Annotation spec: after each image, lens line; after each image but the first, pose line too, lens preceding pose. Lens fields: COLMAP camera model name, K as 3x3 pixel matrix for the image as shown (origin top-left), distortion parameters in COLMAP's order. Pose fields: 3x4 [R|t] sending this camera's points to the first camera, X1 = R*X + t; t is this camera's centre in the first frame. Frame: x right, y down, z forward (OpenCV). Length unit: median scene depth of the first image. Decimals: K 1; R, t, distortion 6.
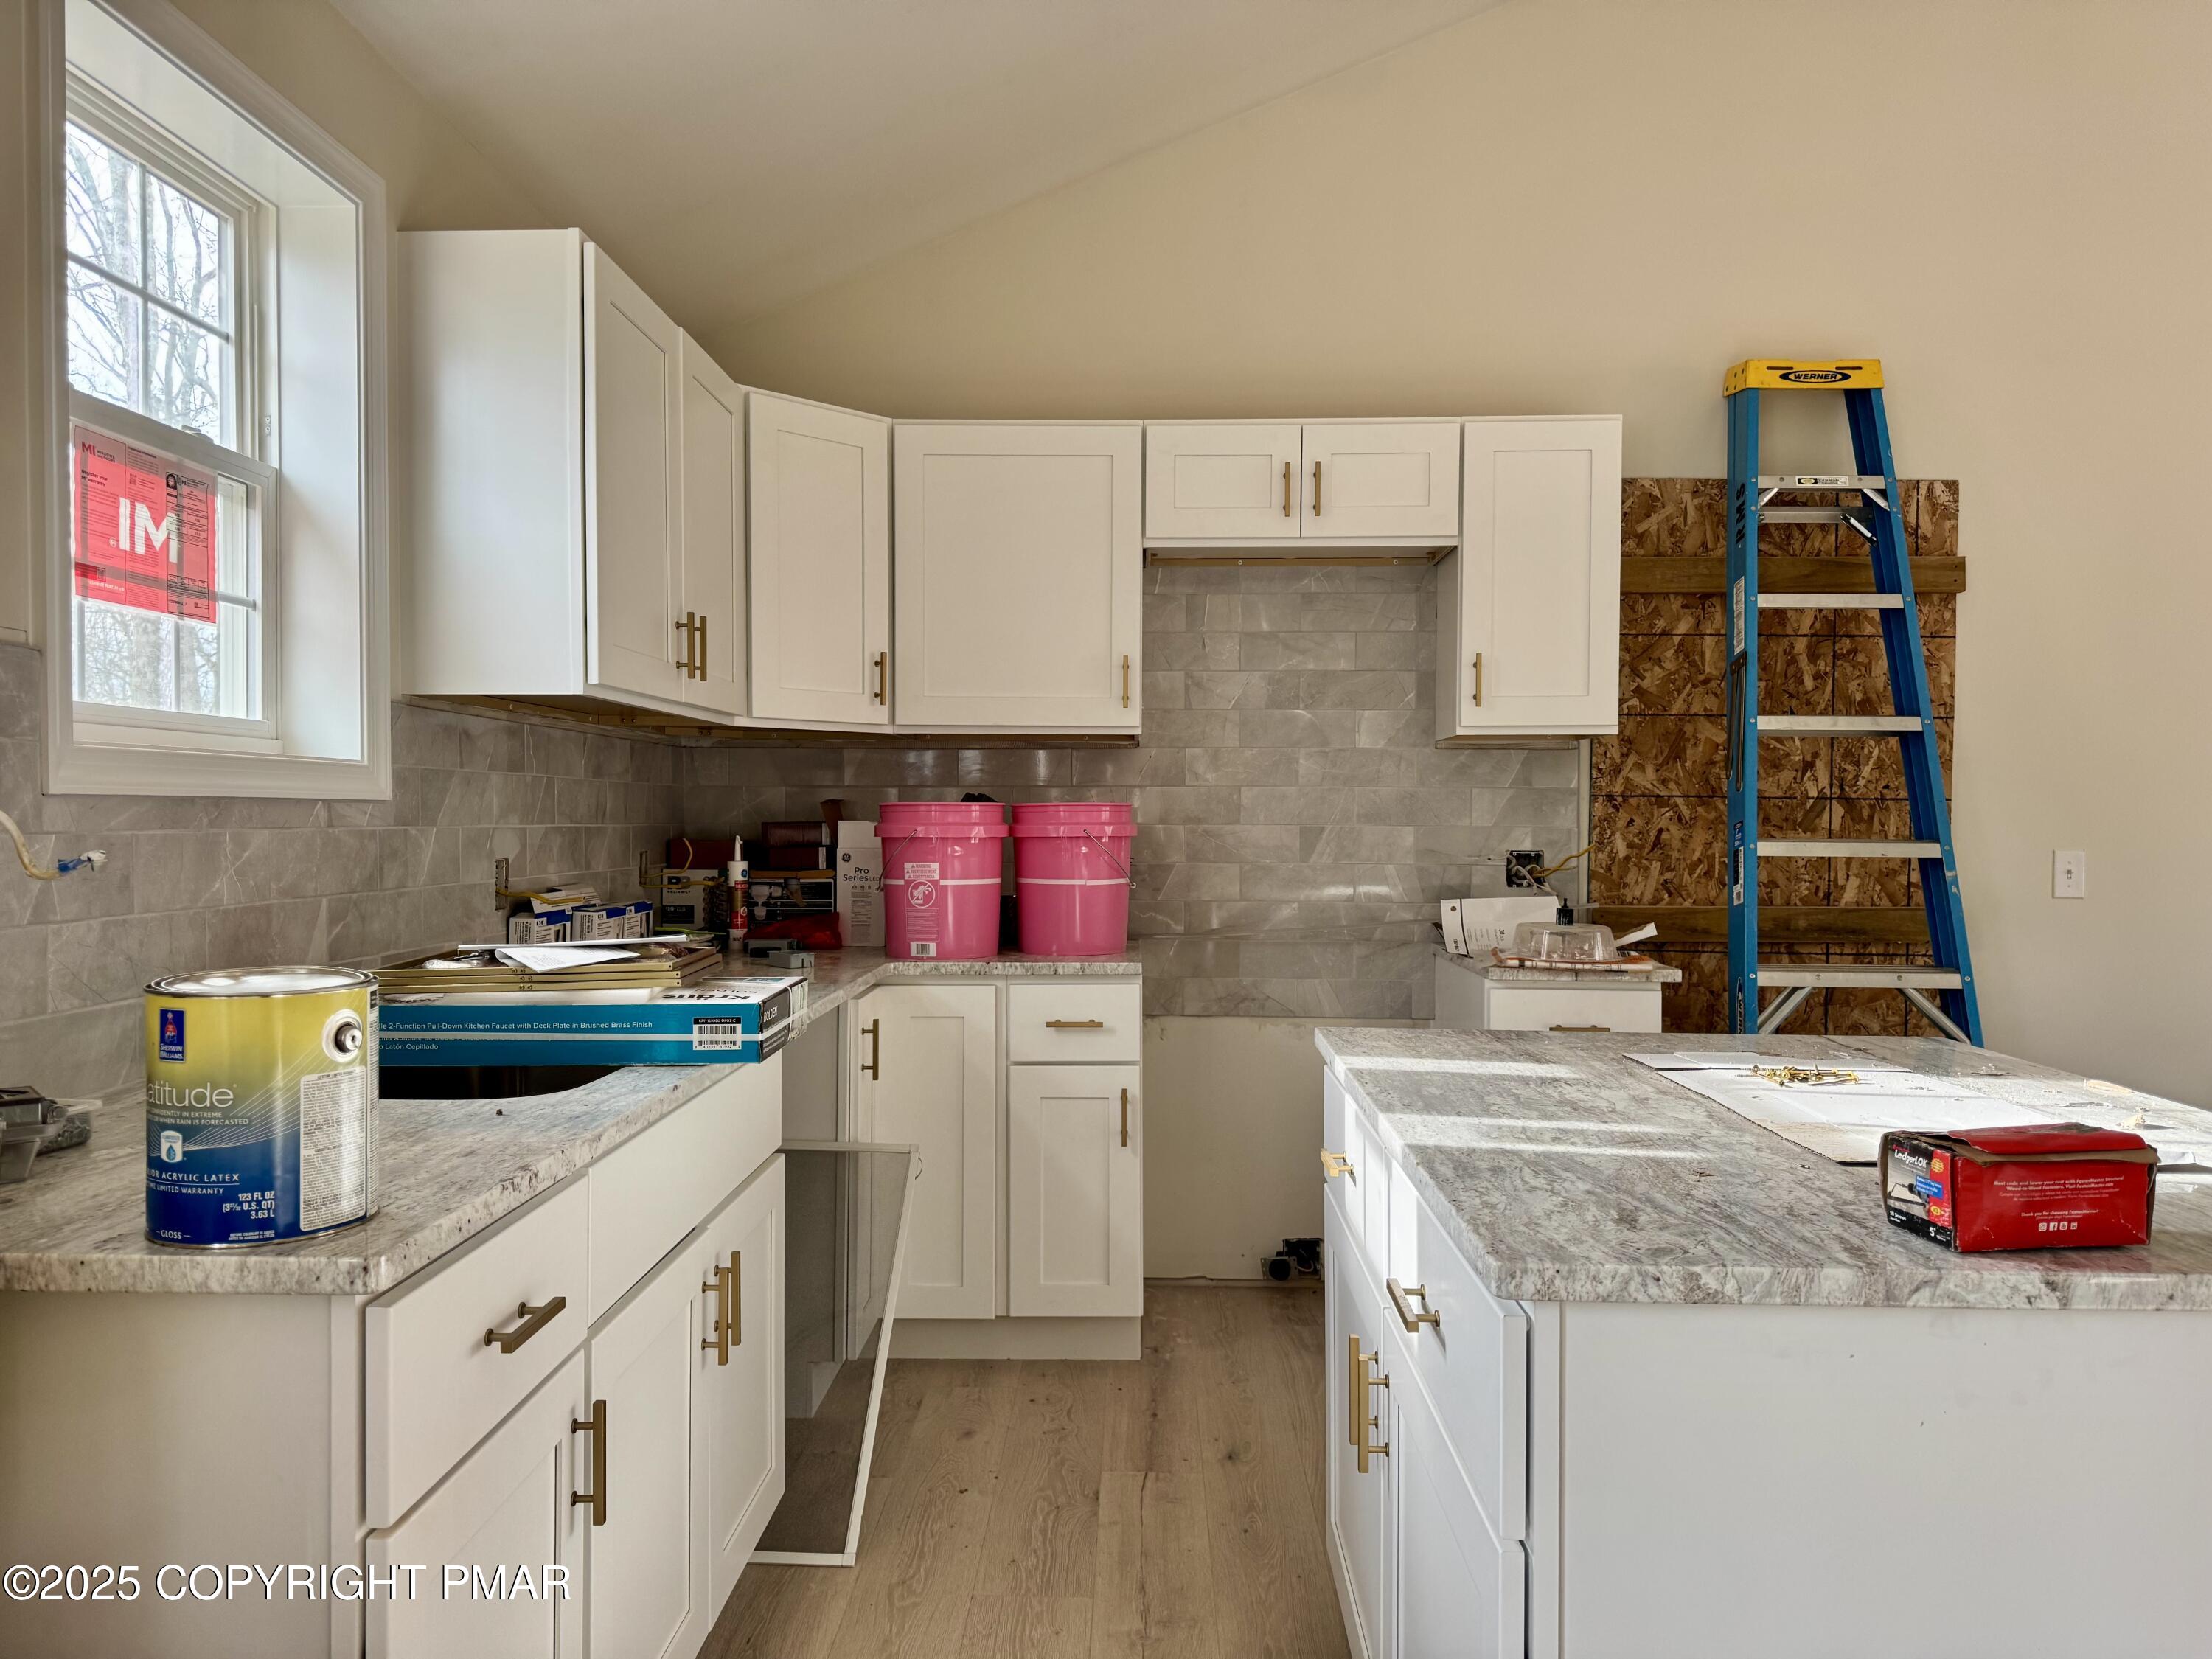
lens RADIAL K [[1579.7, 0, 1090.2], [0, 1579.7, 839.4], [0, 0, 1]] dist [0.166963, -0.185162]
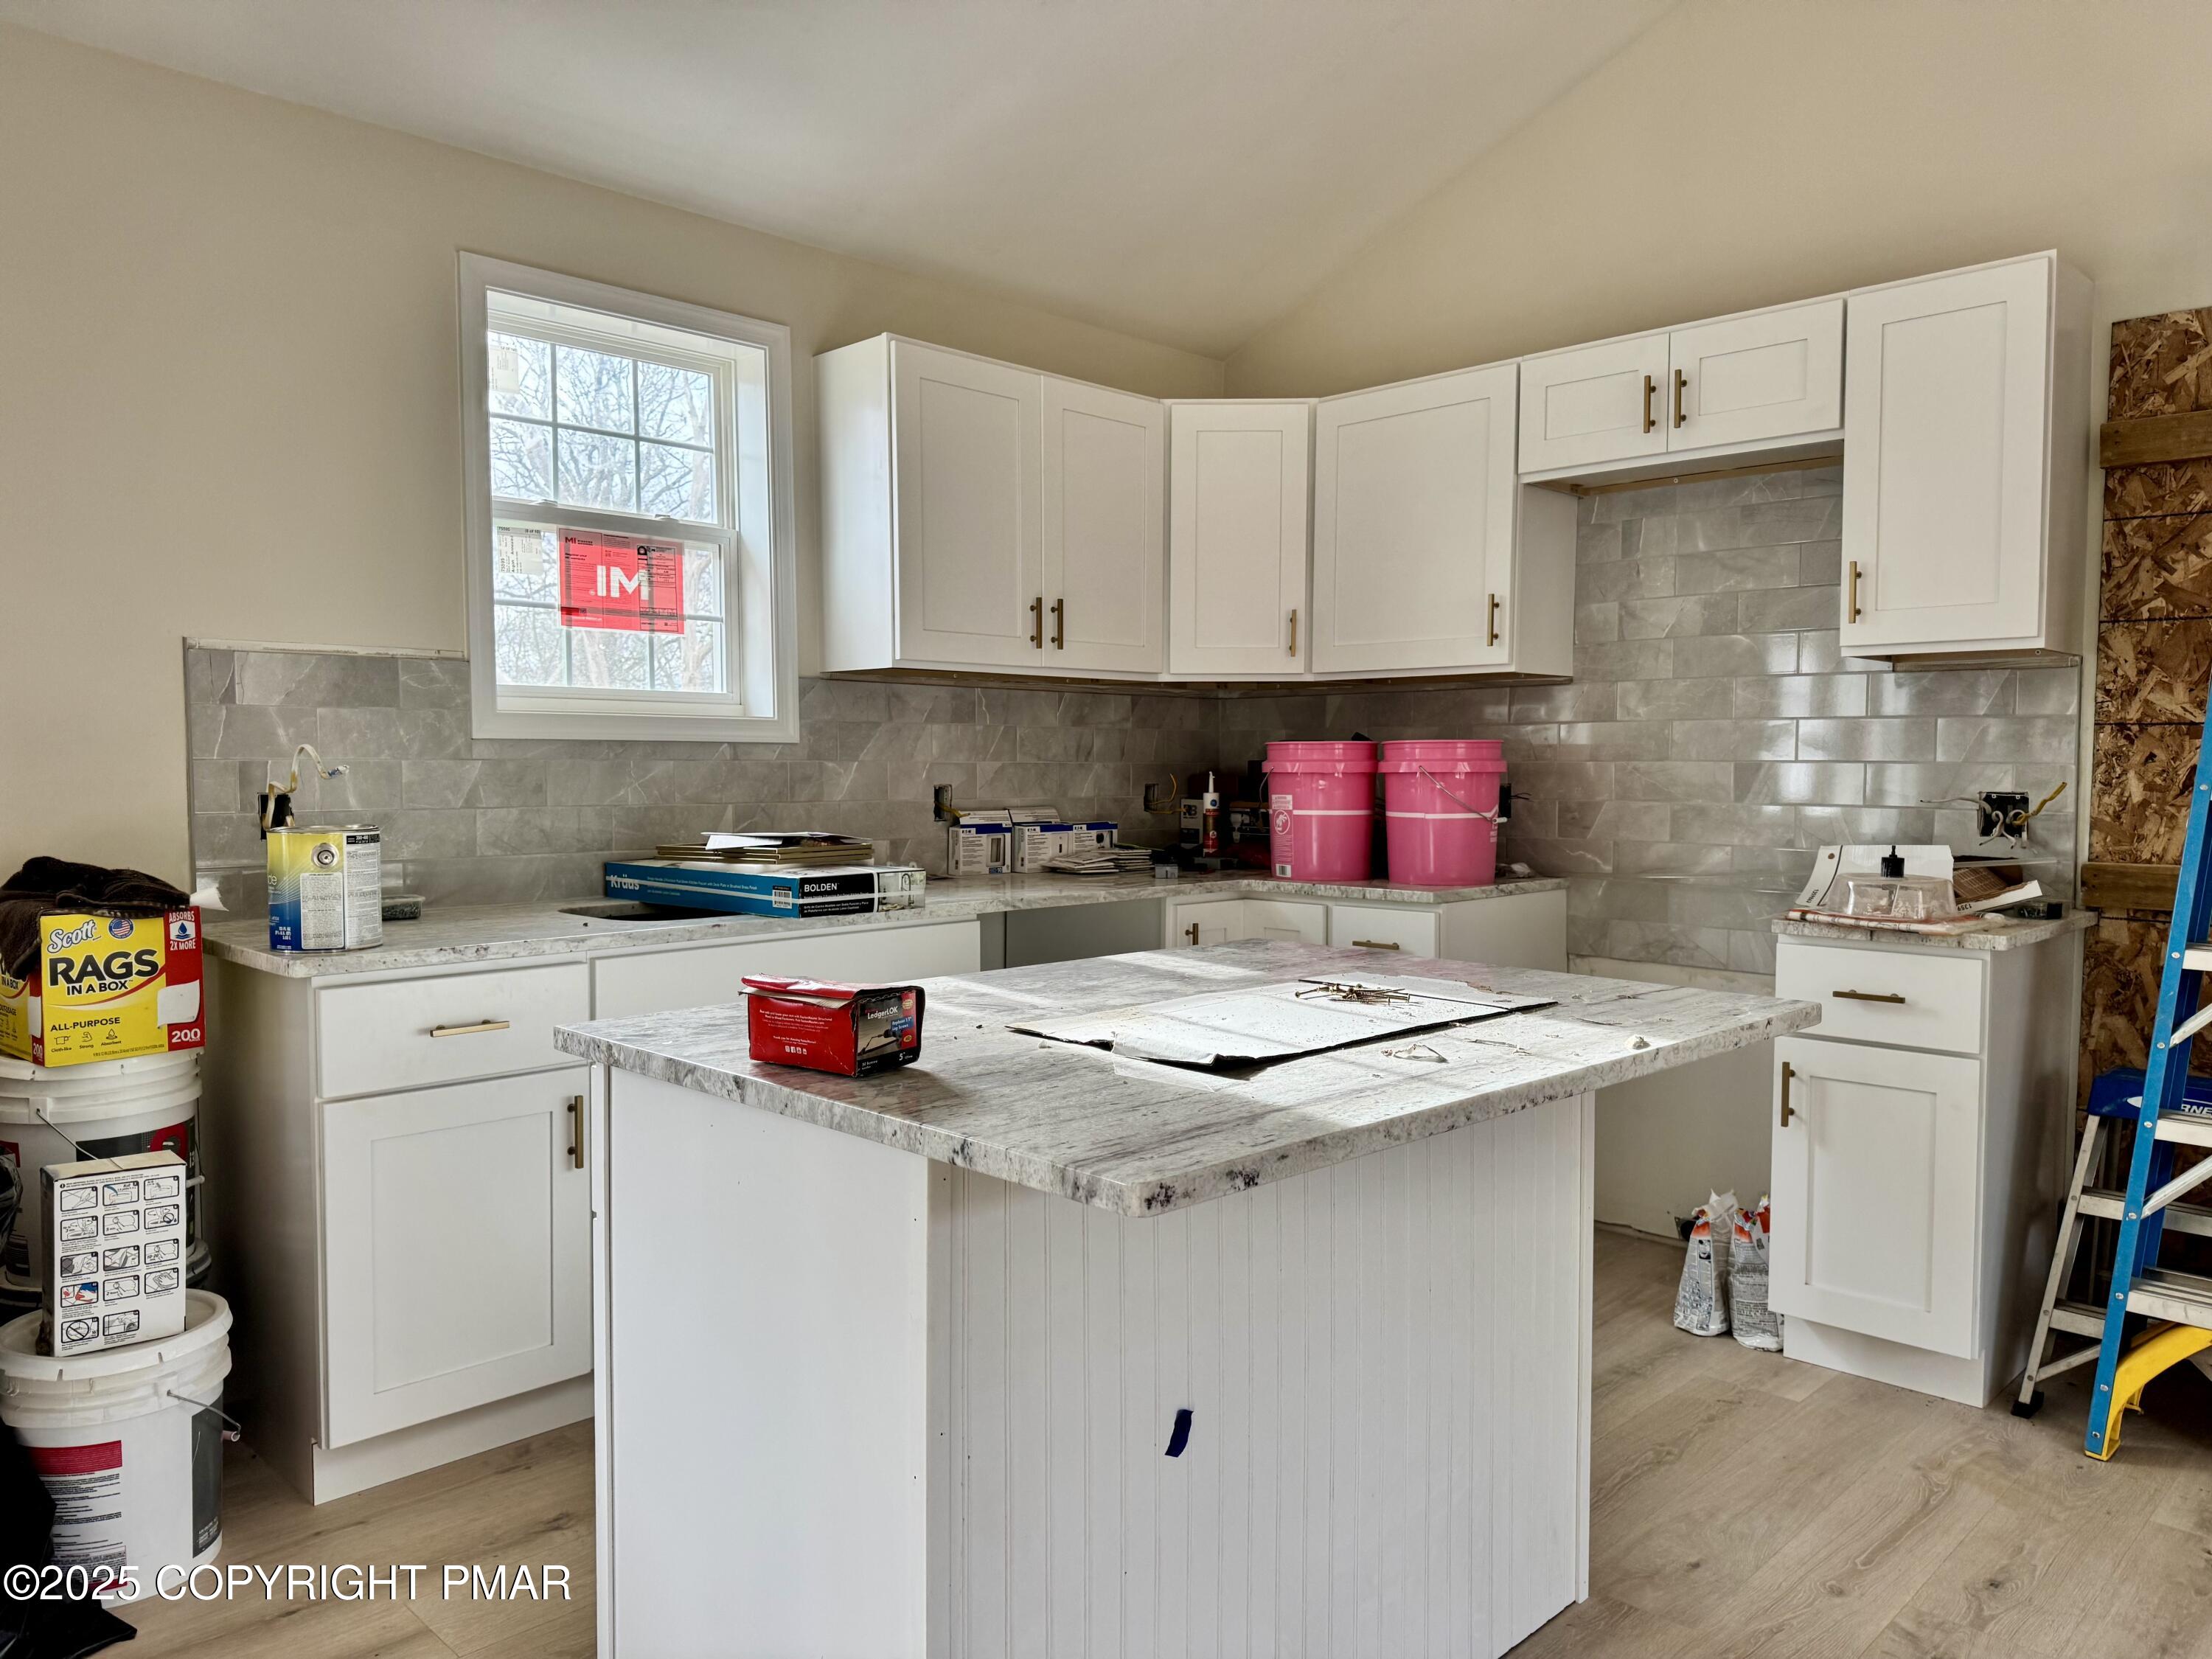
lens RADIAL K [[1579.7, 0, 1090.2], [0, 1579.7, 839.4], [0, 0, 1]] dist [0.166963, -0.185162]
pose [[0.728560, 0.034276, -0.684124, 0.545681], [-0.010727, 0.999196, 0.038638, 0.004134], [0.684898, -0.020812, 0.728342, 0.070719]]
